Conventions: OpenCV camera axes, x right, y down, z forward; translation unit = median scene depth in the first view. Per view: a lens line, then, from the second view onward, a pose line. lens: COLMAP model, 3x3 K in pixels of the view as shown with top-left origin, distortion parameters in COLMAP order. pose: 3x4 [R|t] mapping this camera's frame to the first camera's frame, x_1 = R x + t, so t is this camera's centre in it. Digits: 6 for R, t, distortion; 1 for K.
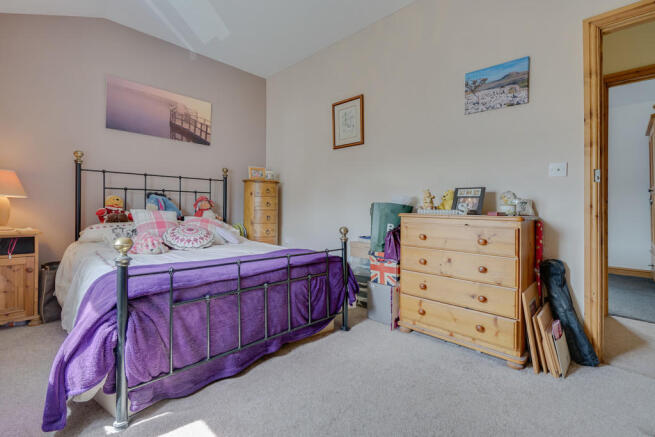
lens RADIAL K [[301.5, 0, 324.3], [0, 301.5, 209.8], [0, 0, 1]] dist [0.000330, 0.000114]
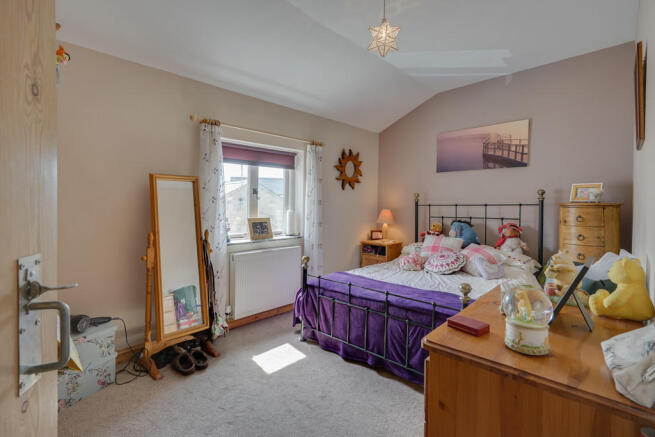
lens RADIAL K [[301.5, 0, 324.3], [0, 301.5, 209.8], [0, 0, 1]] dist [0.000330, 0.000114]
pose [[0.014207, 0.002012, -0.999897, 0.581826], [0.000893, 0.999998, 0.002024, -0.094981], [0.999899, -0.000922, 0.014206, 0.422988]]
